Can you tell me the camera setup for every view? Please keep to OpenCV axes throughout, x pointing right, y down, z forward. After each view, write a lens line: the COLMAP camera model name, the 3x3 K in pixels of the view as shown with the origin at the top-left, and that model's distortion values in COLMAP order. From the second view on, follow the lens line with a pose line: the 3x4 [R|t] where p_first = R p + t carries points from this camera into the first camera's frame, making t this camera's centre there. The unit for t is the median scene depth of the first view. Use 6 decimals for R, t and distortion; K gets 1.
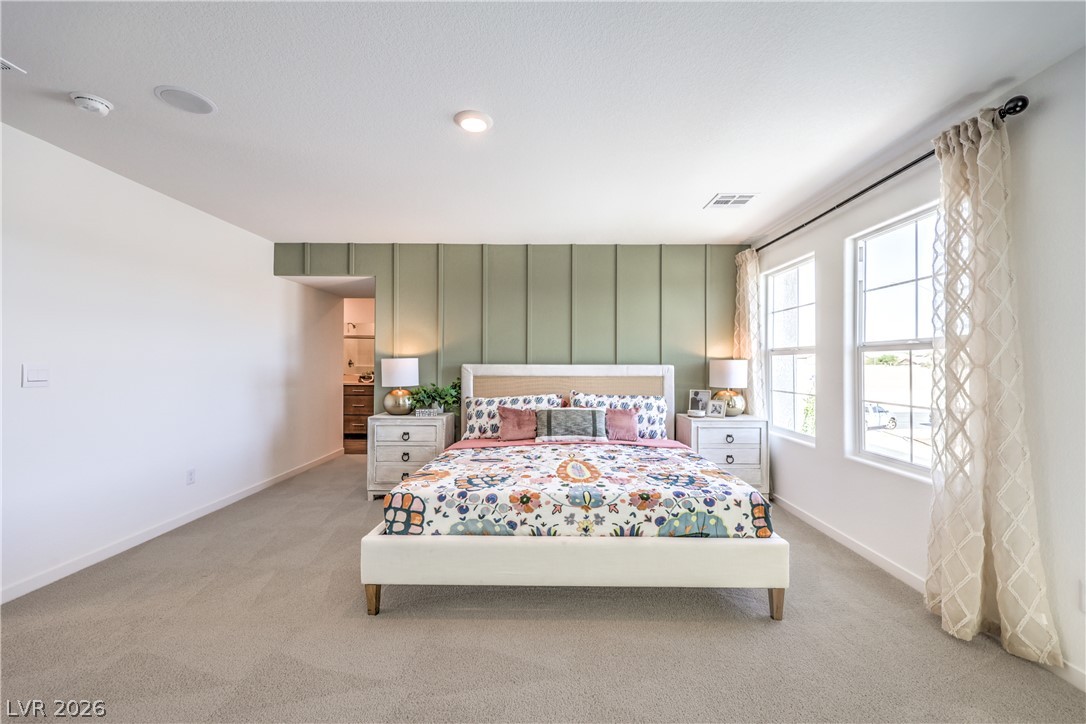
lens RADIAL K [[445.8, 0, 546.7], [0, 445.8, 344.5], [0, 0, 1]] dist [-0.000443, -0.000175]
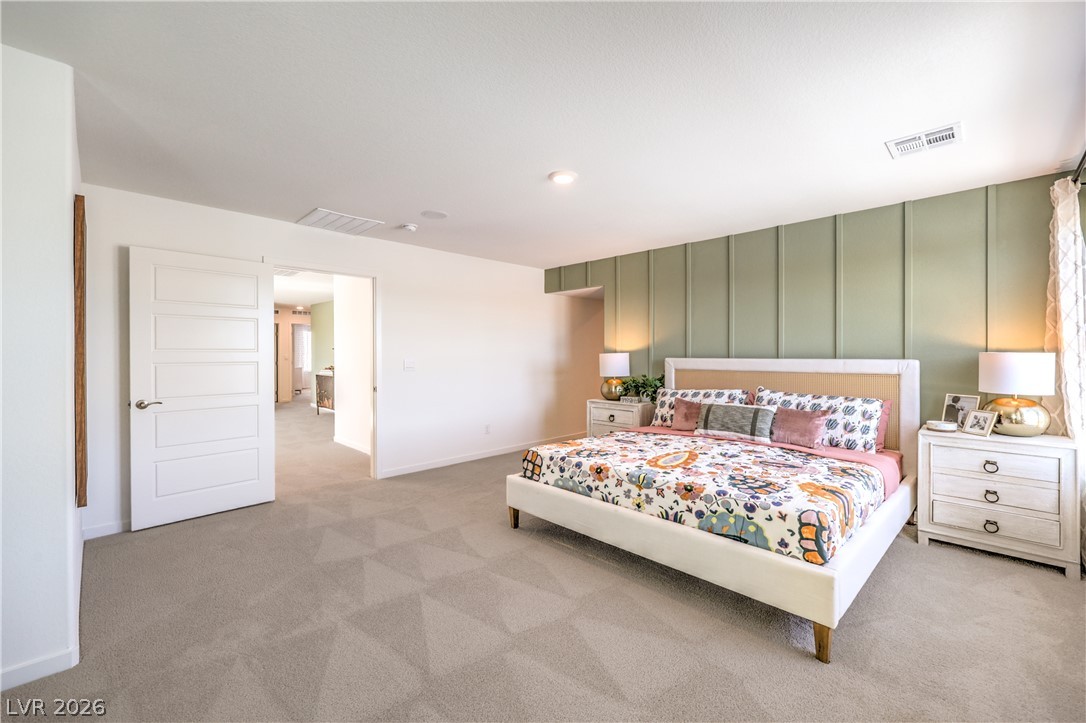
lens RADIAL K [[456.9, 0, 543.4], [0, 456.9, 333.2], [0, 0, 1]] dist [-0.000041, 0.000052]
pose [[0.697073, -0.036546, -0.716068, 0.767522], [0.036243, 0.999219, -0.015716, -0.019072], [0.716084, -0.014997, 0.697853, 0.008820]]
